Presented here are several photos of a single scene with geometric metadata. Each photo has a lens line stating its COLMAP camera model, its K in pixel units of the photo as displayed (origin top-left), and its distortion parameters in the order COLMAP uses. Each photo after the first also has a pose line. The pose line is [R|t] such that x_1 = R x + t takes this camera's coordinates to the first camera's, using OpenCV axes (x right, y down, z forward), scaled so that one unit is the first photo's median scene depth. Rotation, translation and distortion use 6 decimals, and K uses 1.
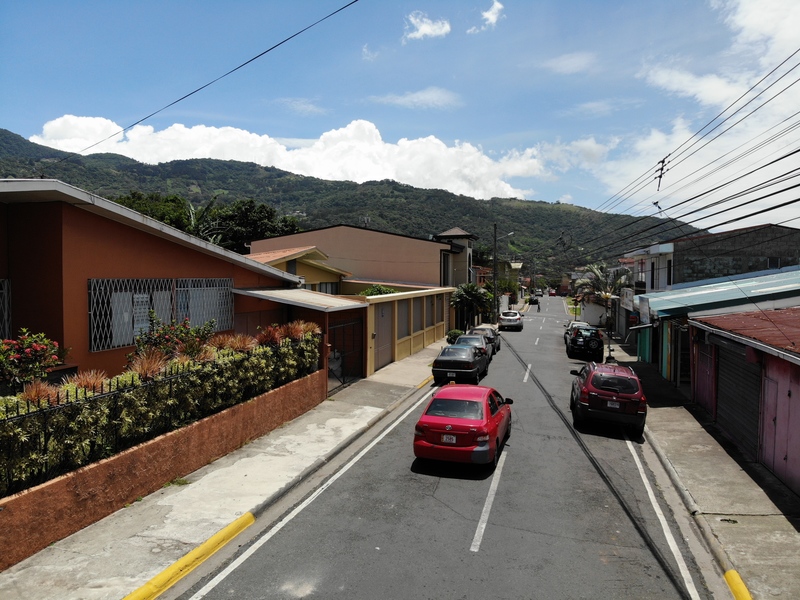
lens RADIAL K [[590.7, 0, 390.3], [0, 590.7, 330.4], [0, 0, 1]] dist [0.058158, -0.174469]
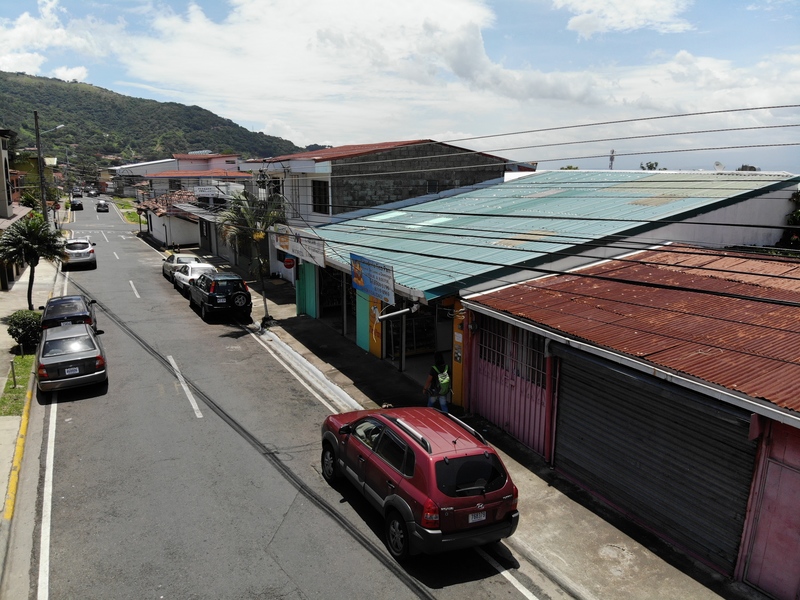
lens RADIAL K [[598.8, 0, 400.0], [0, 598.8, 300.0], [0, 0, 1]] dist [-0.011652, -0.077895]
pose [[0.723802, -0.138892, 0.675884, -0.005837], [0.048231, 0.987320, 0.151240, -0.064820], [-0.688320, -0.076869, 0.721323, 0.284465]]
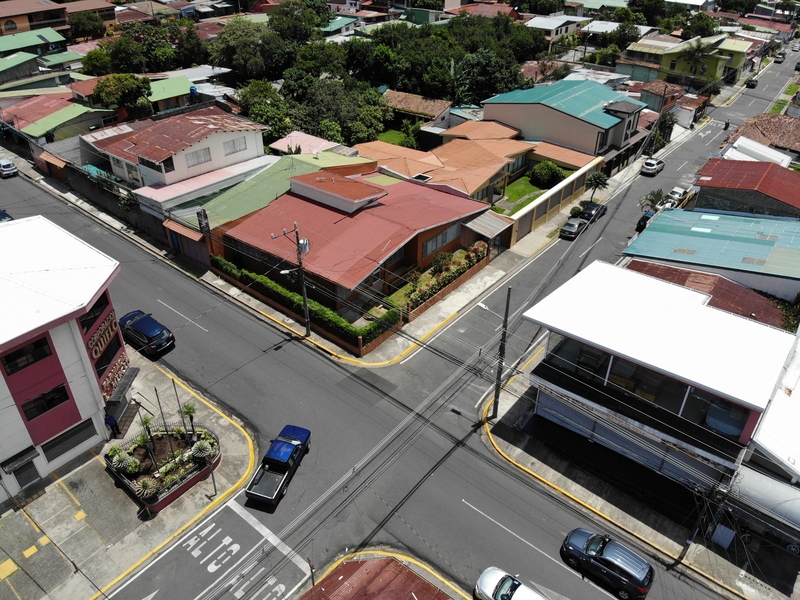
lens RADIAL K [[592.3, 0, 400.0], [0, 592.3, 300.0], [0, 0, 1]] dist [0.074512, -0.185261]
pose [[0.925662, 0.205212, -0.317865, 0.225458], [-0.034747, 0.882689, 0.468672, -0.536156], [0.376753, -0.422787, 0.824202, -0.824839]]
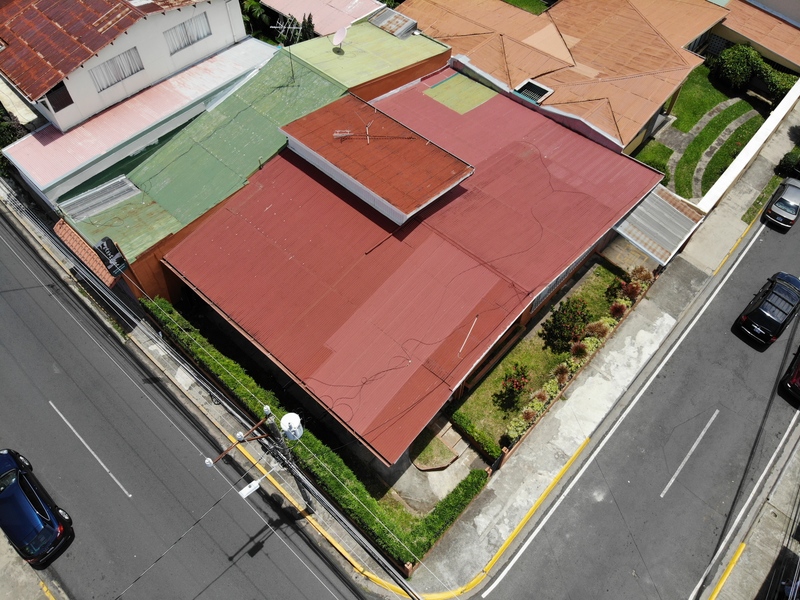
lens RADIAL K [[598.8, 0, 400.0], [0, 598.8, 300.0], [0, 0, 1]] dist [-0.011652, -0.077895]
pose [[0.890203, 0.366298, -0.270857, -0.127197], [-0.027773, 0.637085, 0.770293, -0.550254], [0.454716, -0.678194, 0.577309, -0.131655]]
